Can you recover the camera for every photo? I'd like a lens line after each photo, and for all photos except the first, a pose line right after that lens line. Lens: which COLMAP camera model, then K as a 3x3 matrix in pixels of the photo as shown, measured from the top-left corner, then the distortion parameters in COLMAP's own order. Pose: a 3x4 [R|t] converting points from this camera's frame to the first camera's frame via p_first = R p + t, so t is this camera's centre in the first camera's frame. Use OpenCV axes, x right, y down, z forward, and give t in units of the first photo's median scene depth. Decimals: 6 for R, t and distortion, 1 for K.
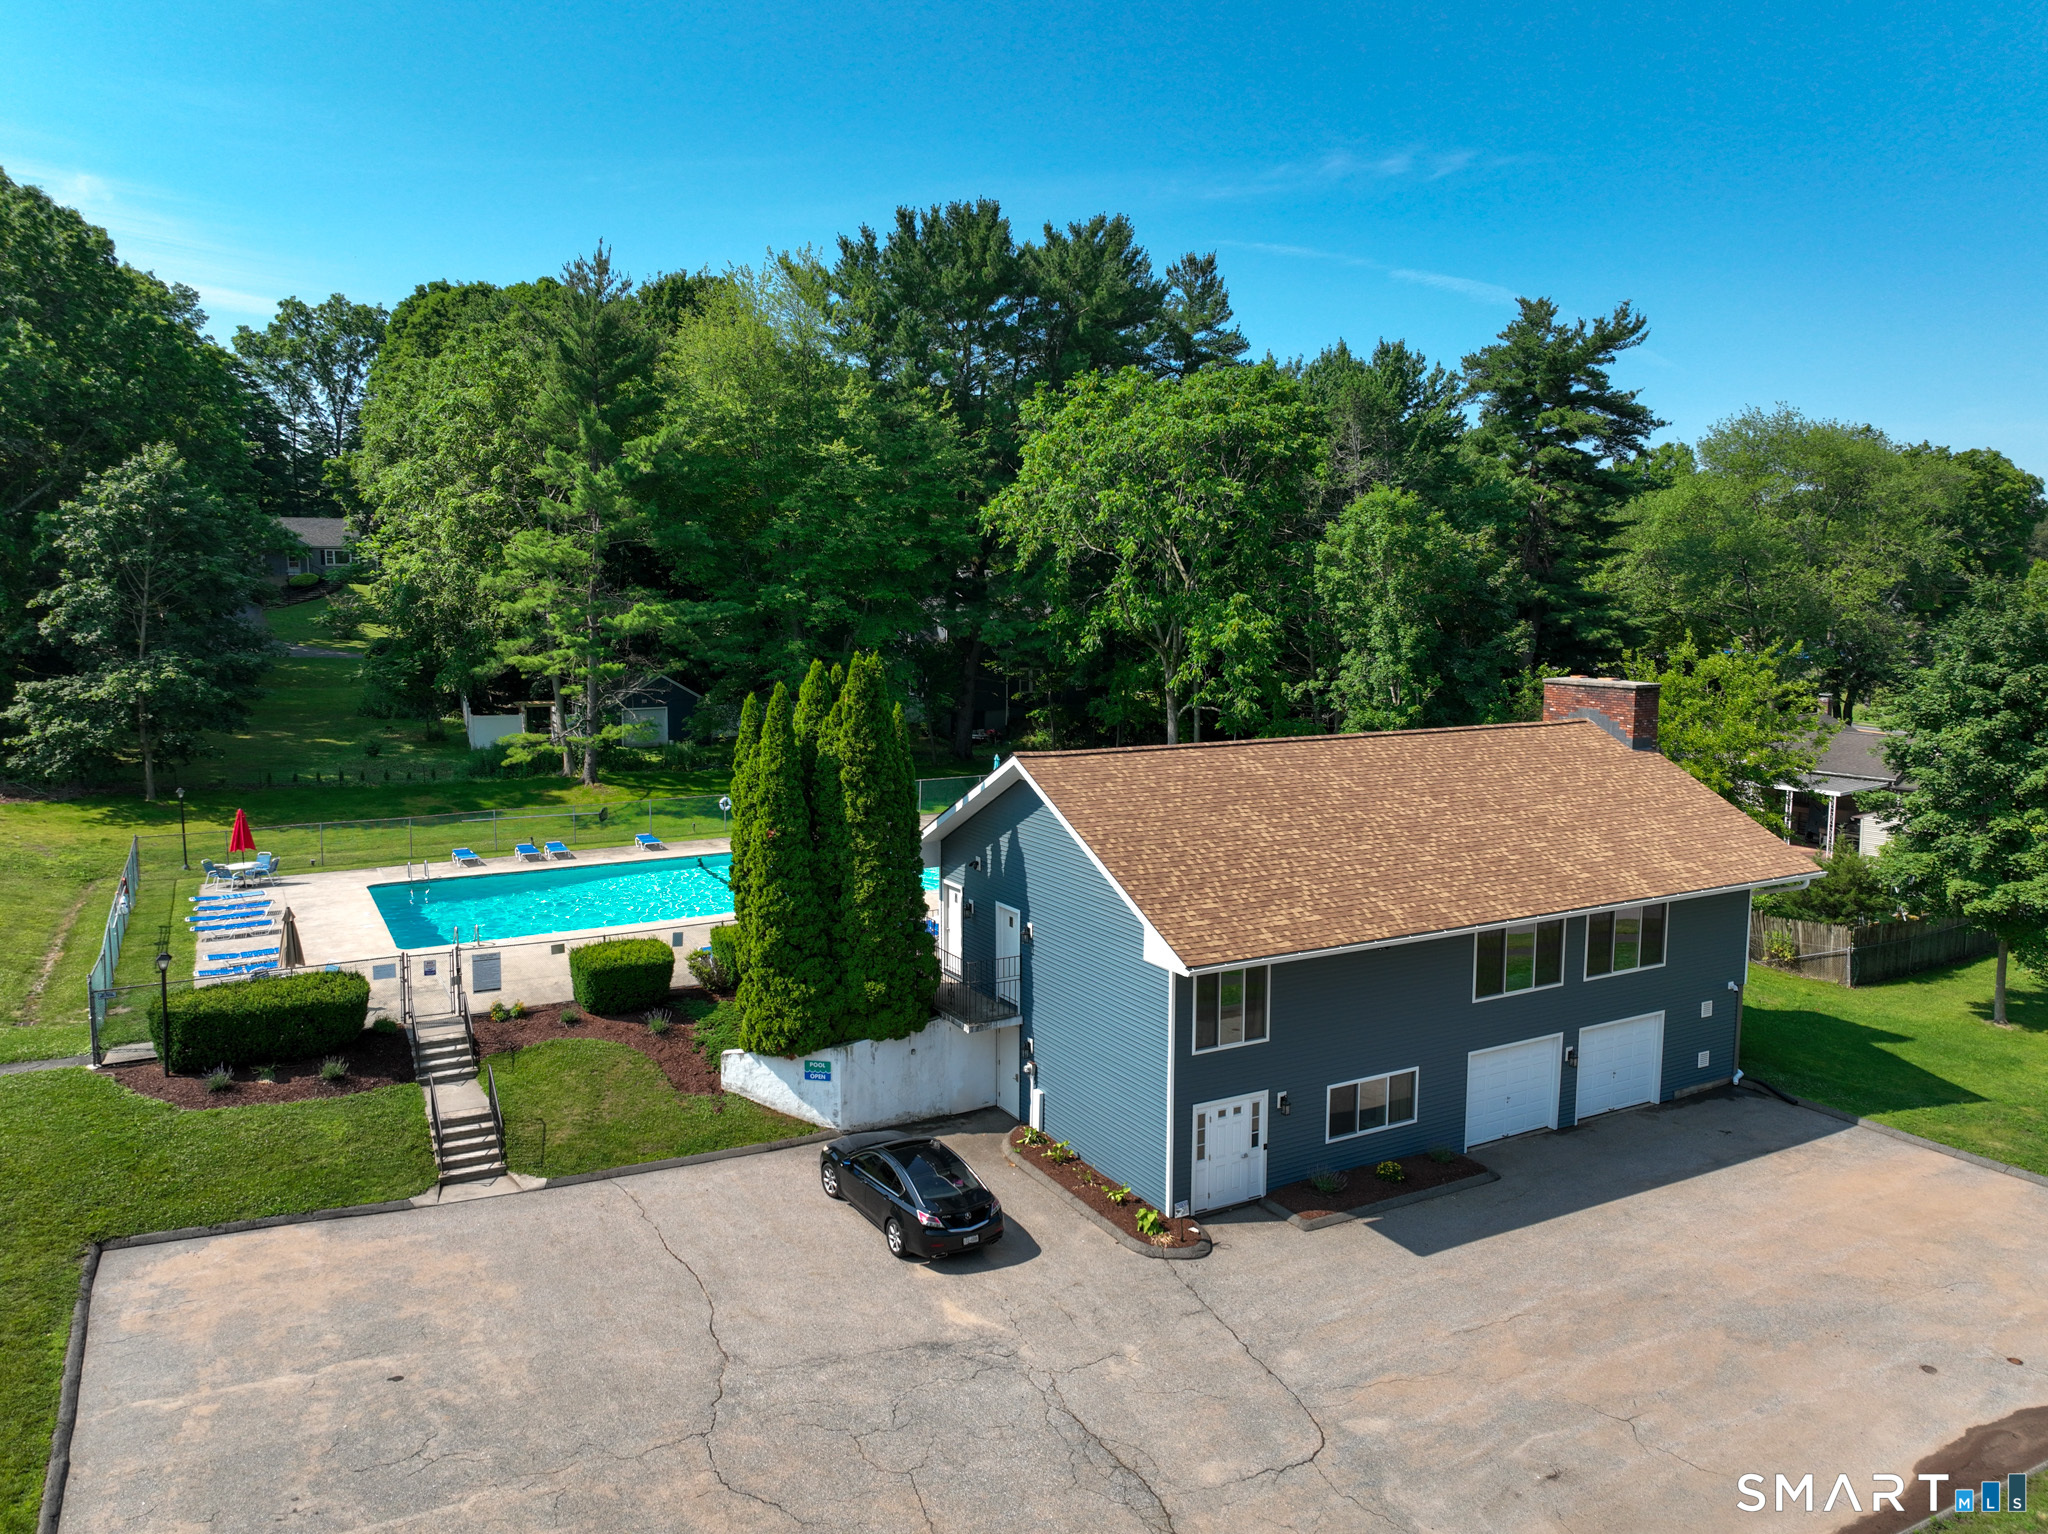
lens RADIAL K [[1441.0, 0, 1026.0], [0, 1441.0, 764.7], [0, 0, 1]] dist [0.002588, 0.017868]
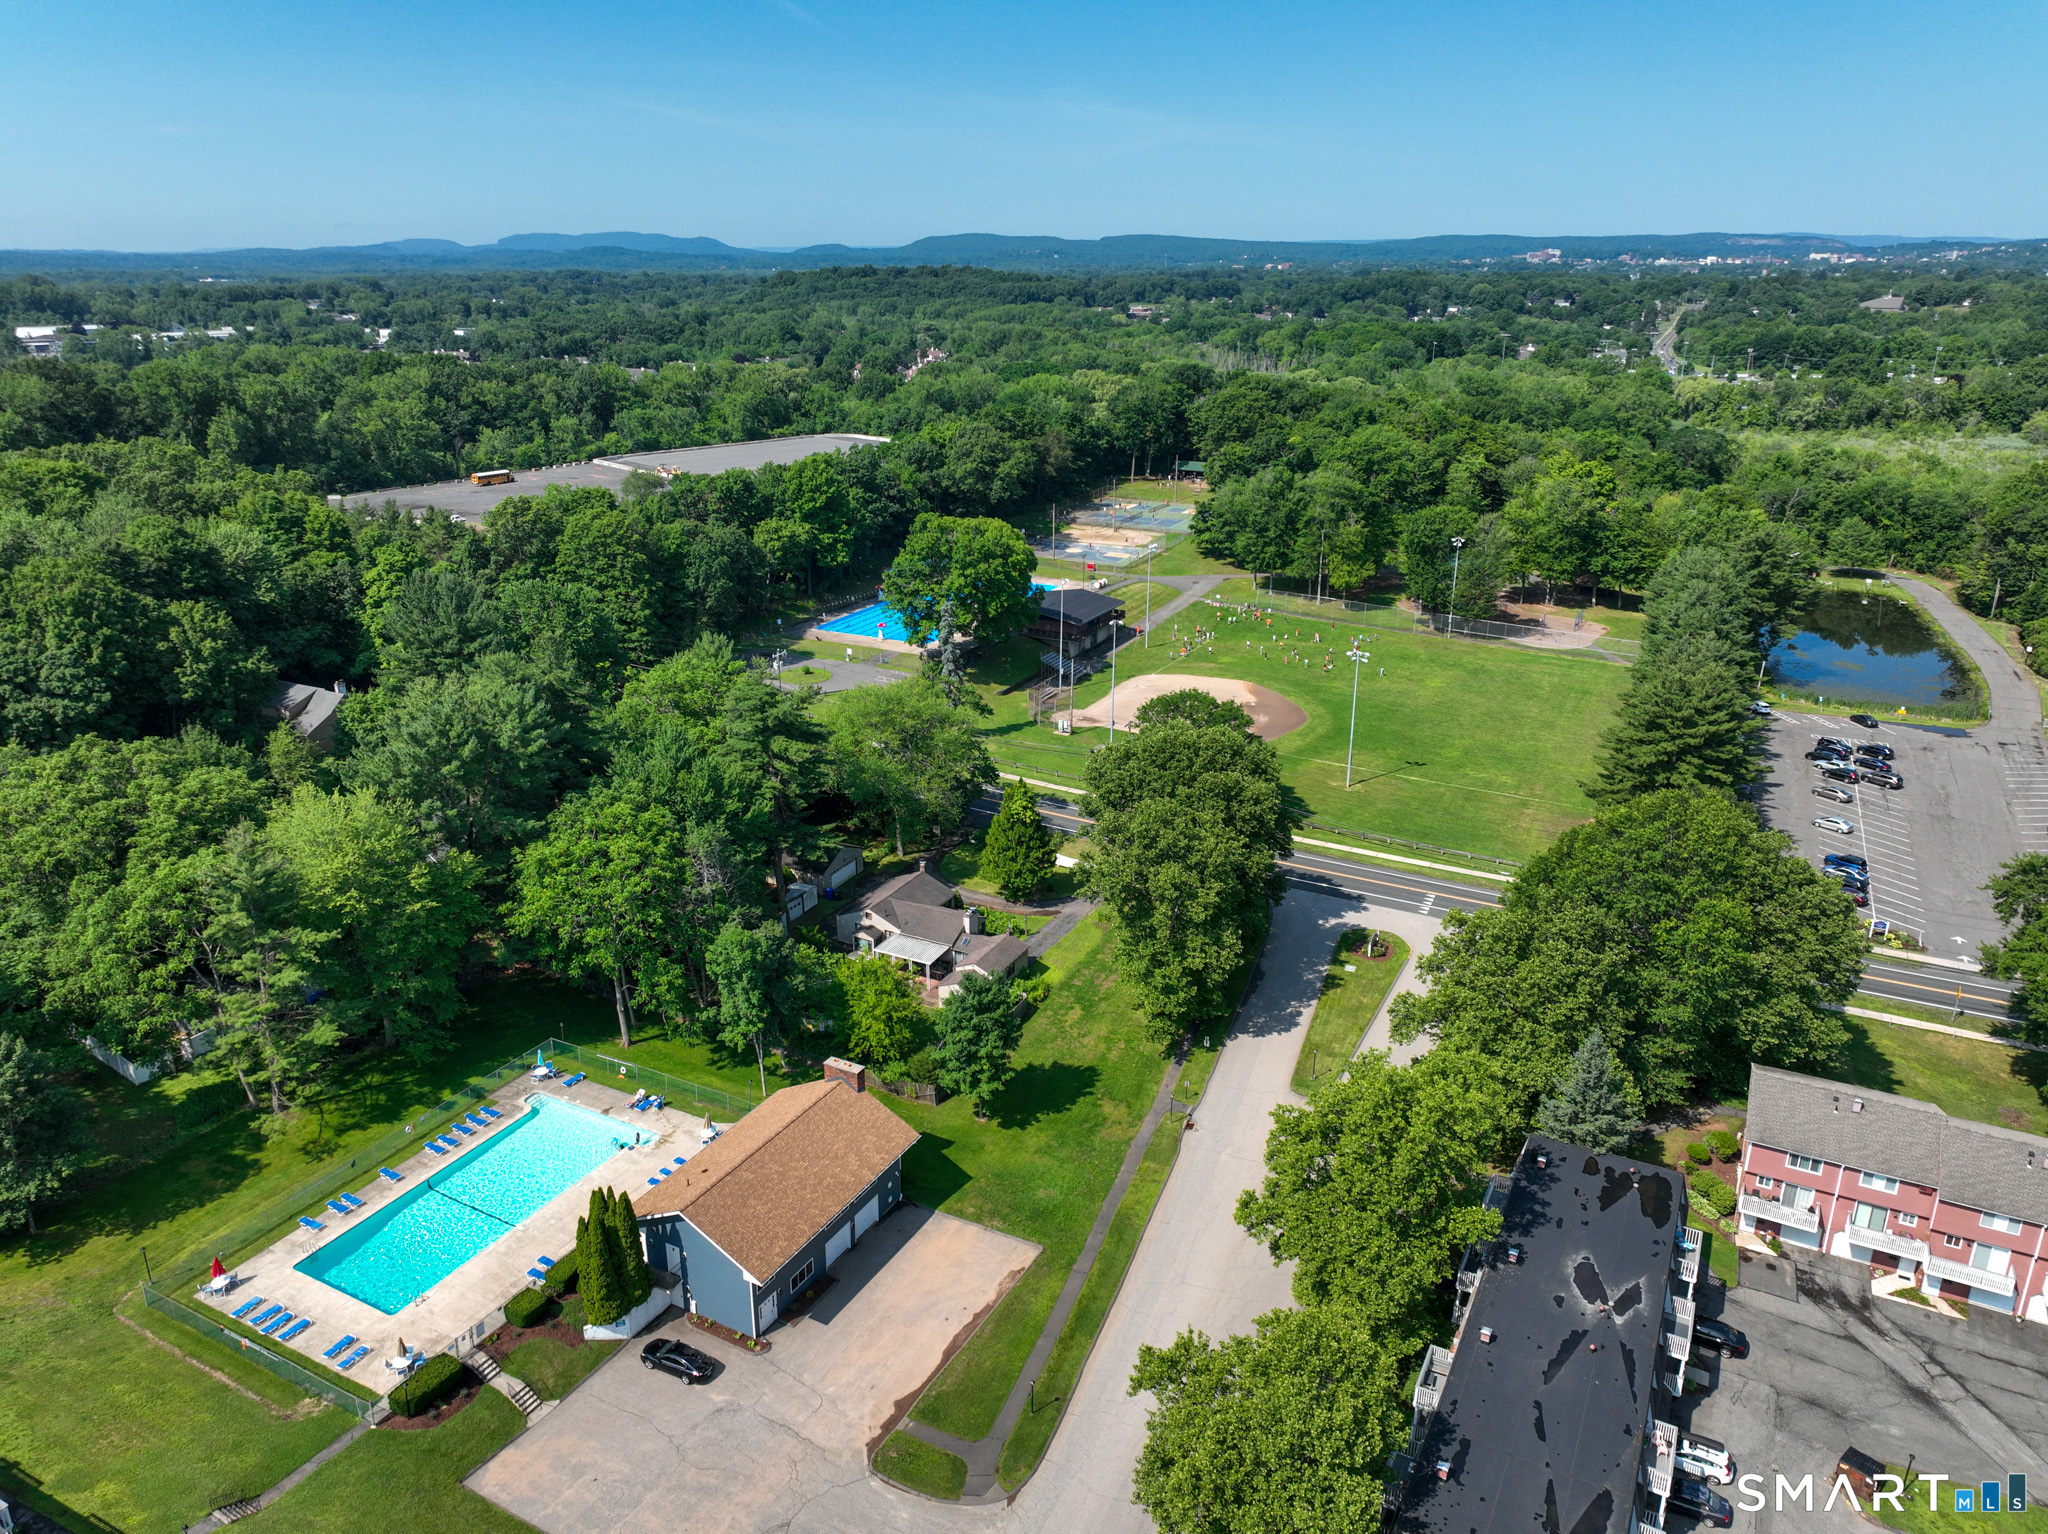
lens RADIAL K [[1441.0, 0, 1025.6], [0, 1441.0, 769.1], [0, 0, 1]] dist [0.002588, 0.017868]
pose [[0.847825, -0.181960, 0.498080, -0.753735], [0.072013, 0.970090, 0.231817, -1.609417], [-0.525364, -0.160671, 0.835570, -1.822886]]
